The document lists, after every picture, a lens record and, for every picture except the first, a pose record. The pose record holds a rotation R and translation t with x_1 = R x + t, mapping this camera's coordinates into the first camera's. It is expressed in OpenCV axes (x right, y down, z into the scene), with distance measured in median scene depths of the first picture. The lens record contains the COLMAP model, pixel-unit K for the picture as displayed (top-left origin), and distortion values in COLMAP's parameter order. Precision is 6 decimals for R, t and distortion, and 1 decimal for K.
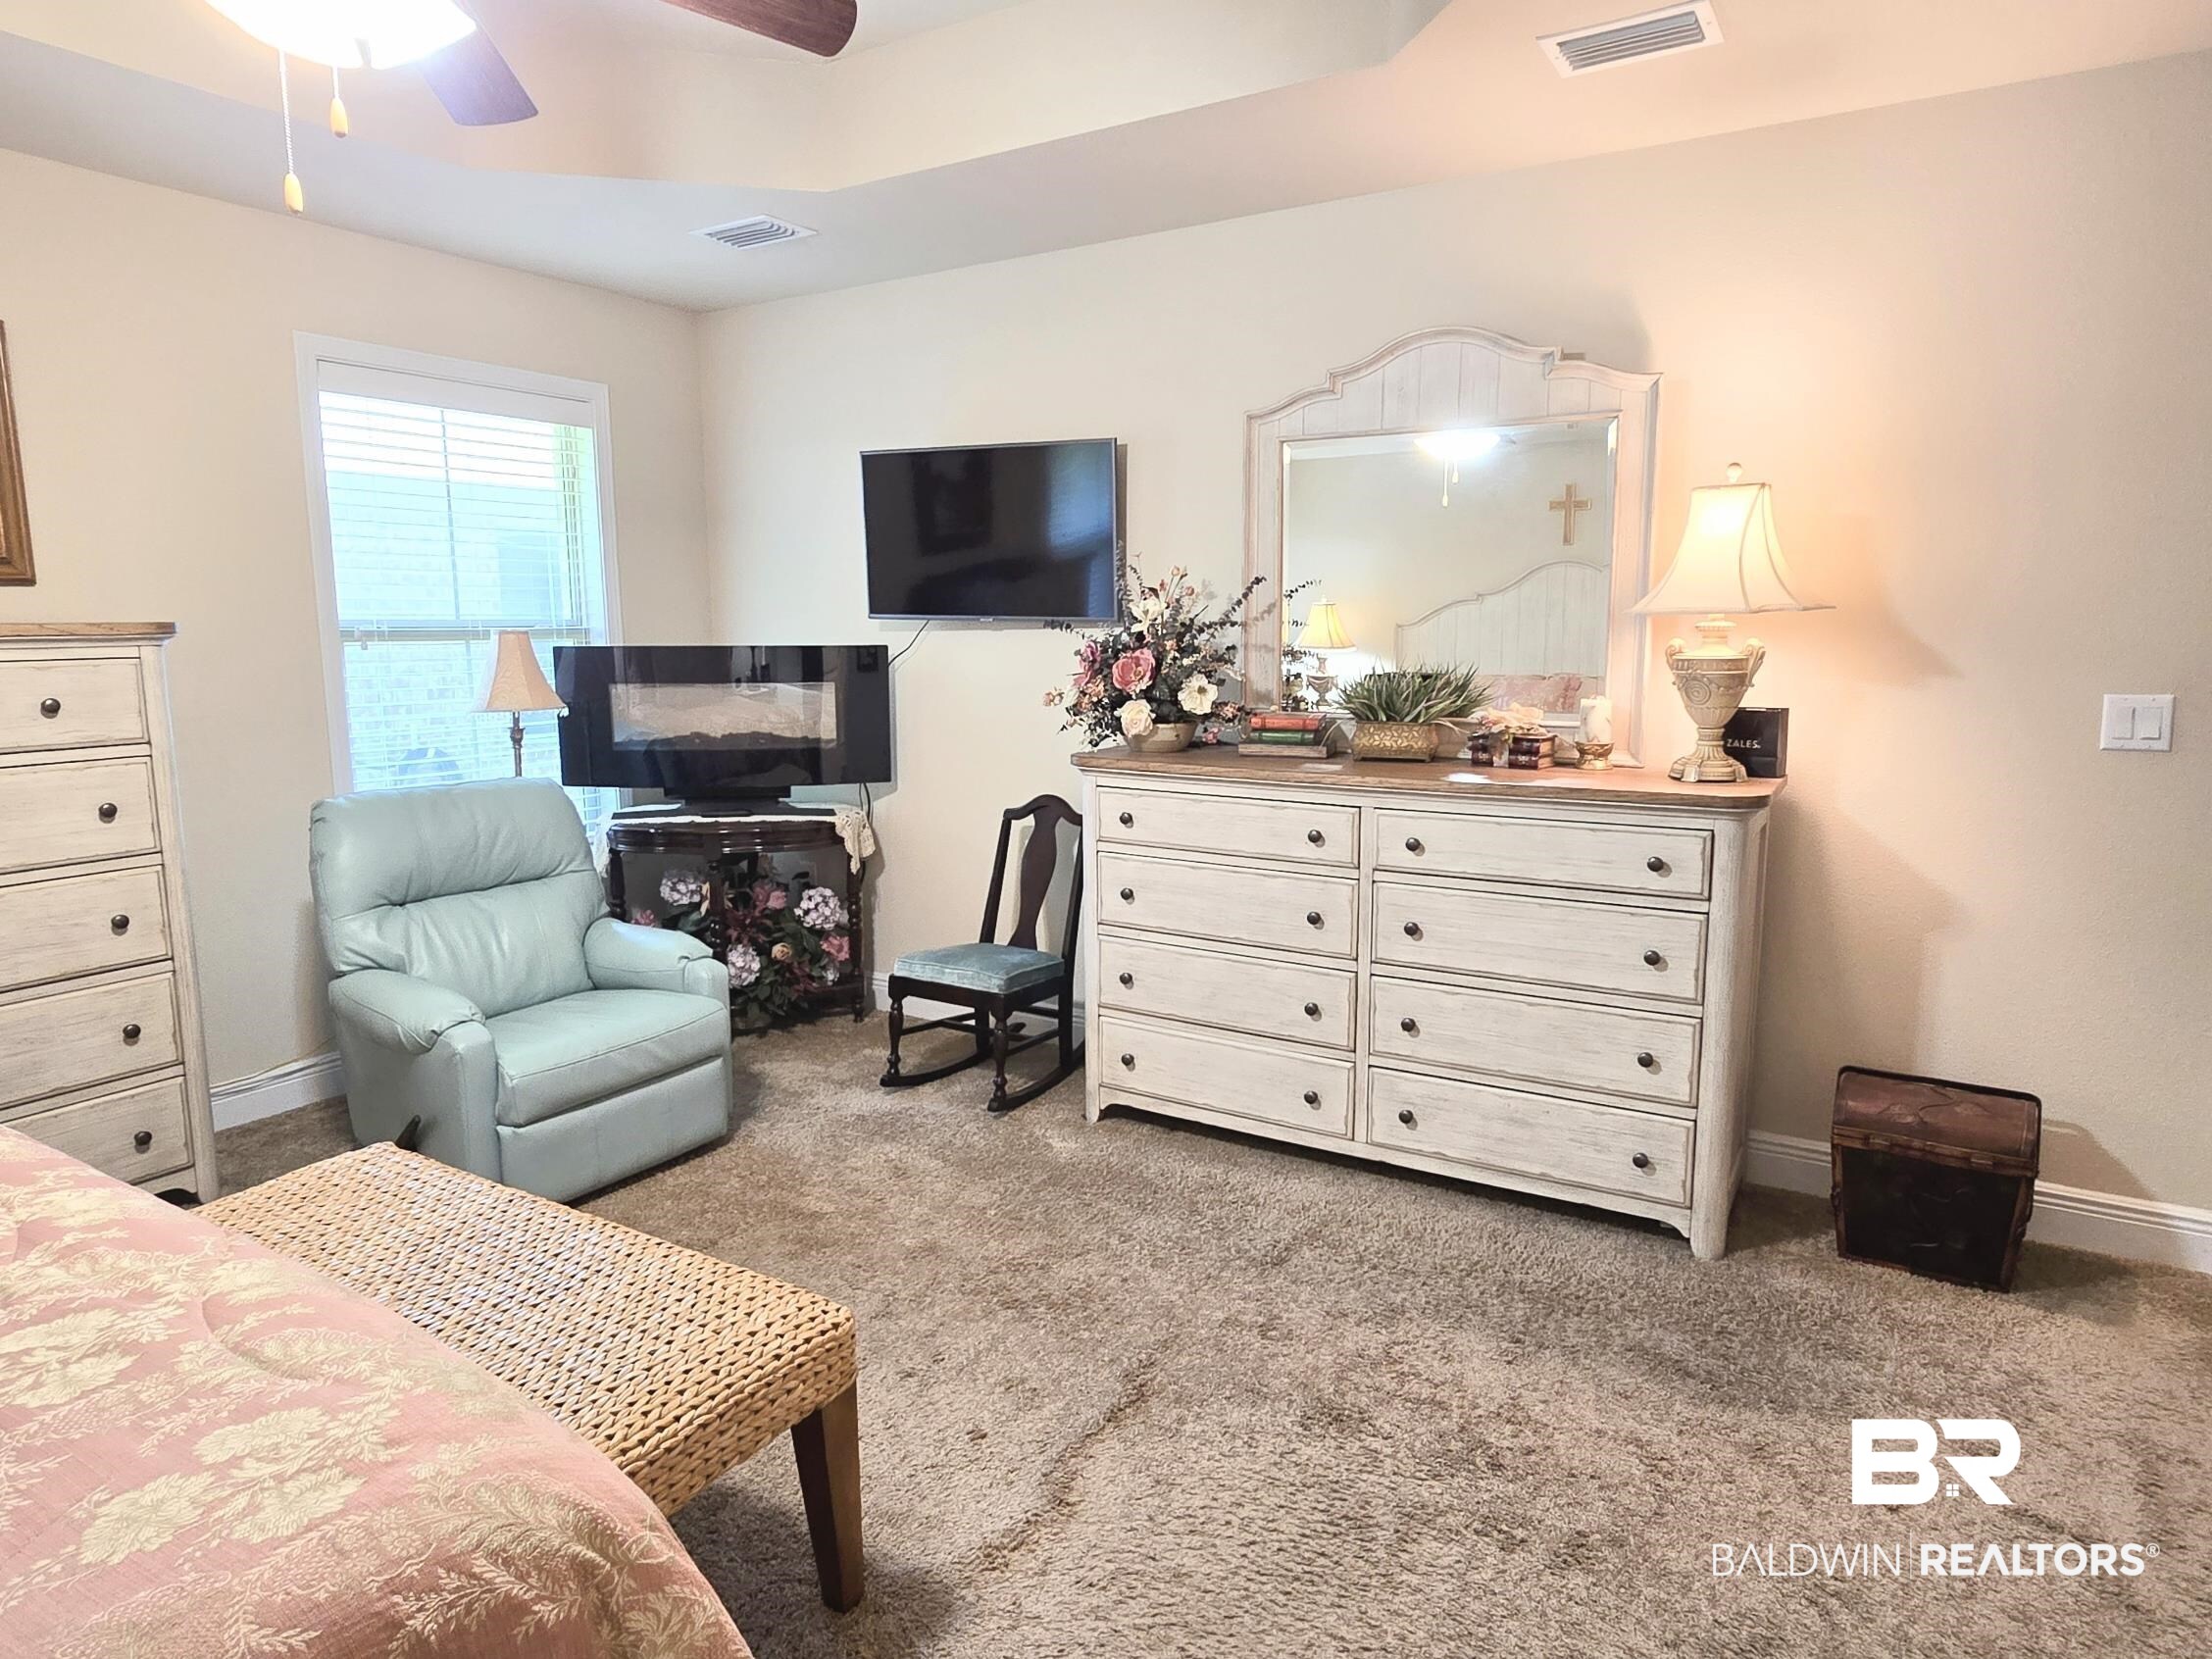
lens RADIAL K [[1339.7, 0, 1114.1], [0, 1339.7, 813.2], [0, 0, 1]] dist [0.001135, -0.000822]
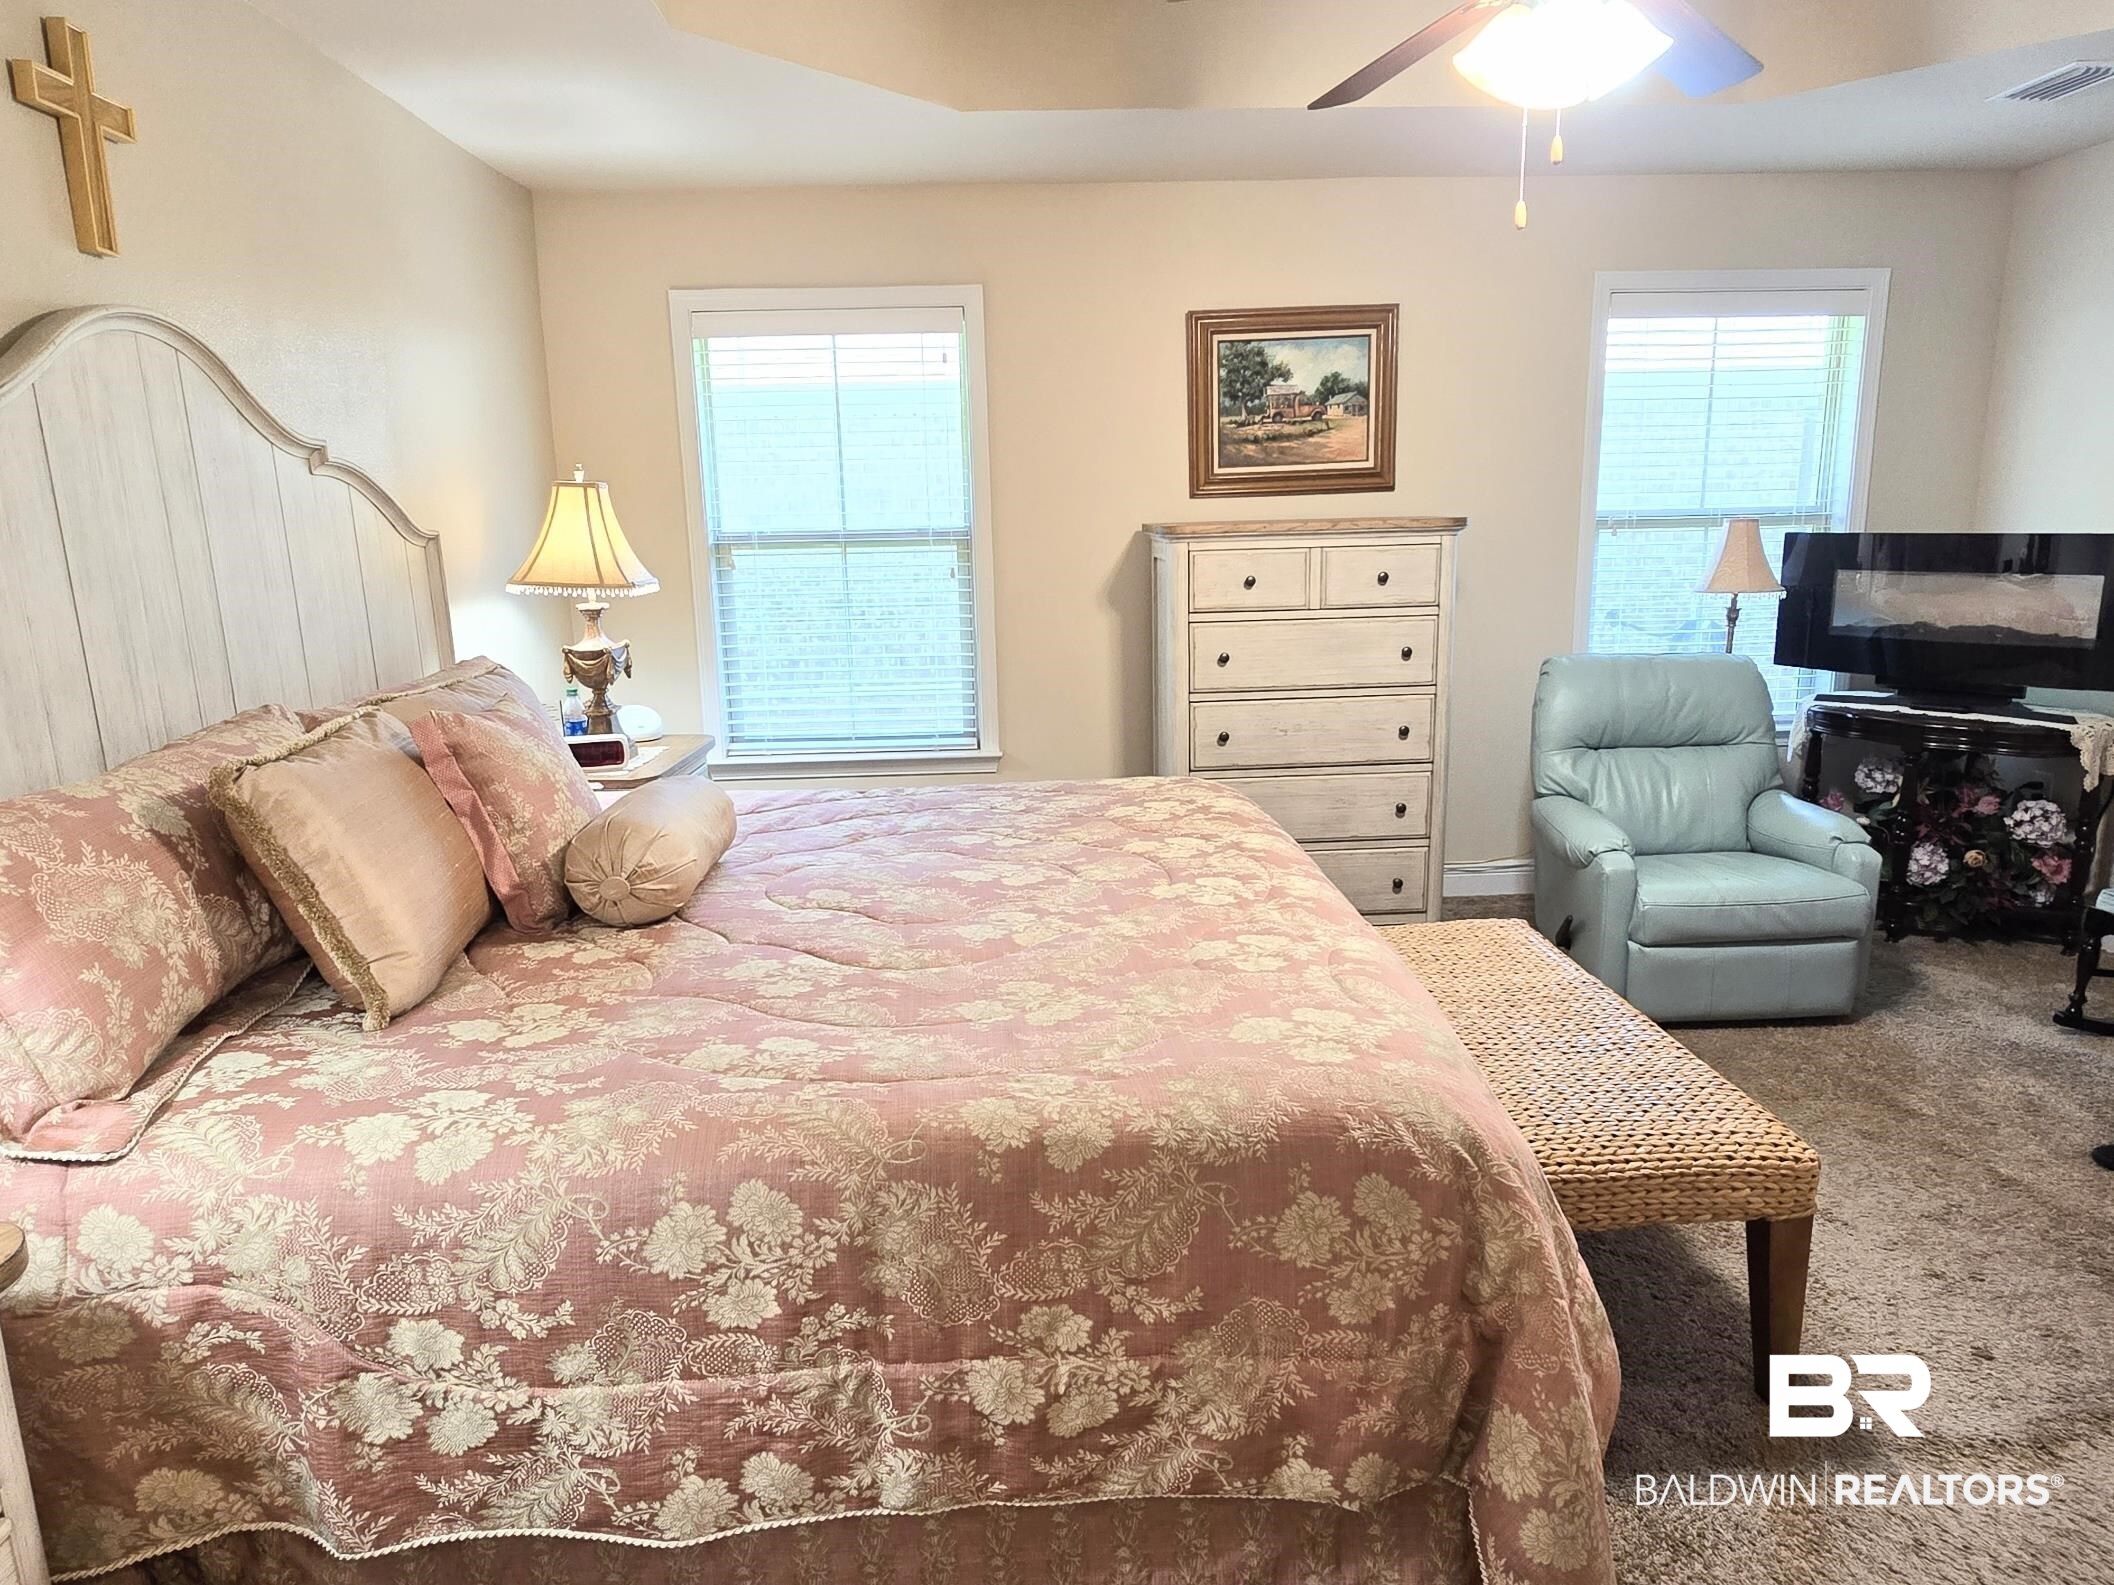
lens RADIAL K [[1280.4, 0, 1060.6], [0, 1280.4, 773.4], [0, 0, 1]] dist [0.001135, -0.000822]
pose [[0.566124, 0.158652, -0.808909, 0.137013], [-0.099874, 0.987276, 0.123738, -0.005283], [0.818248, 0.010738, 0.574766, -0.068786]]
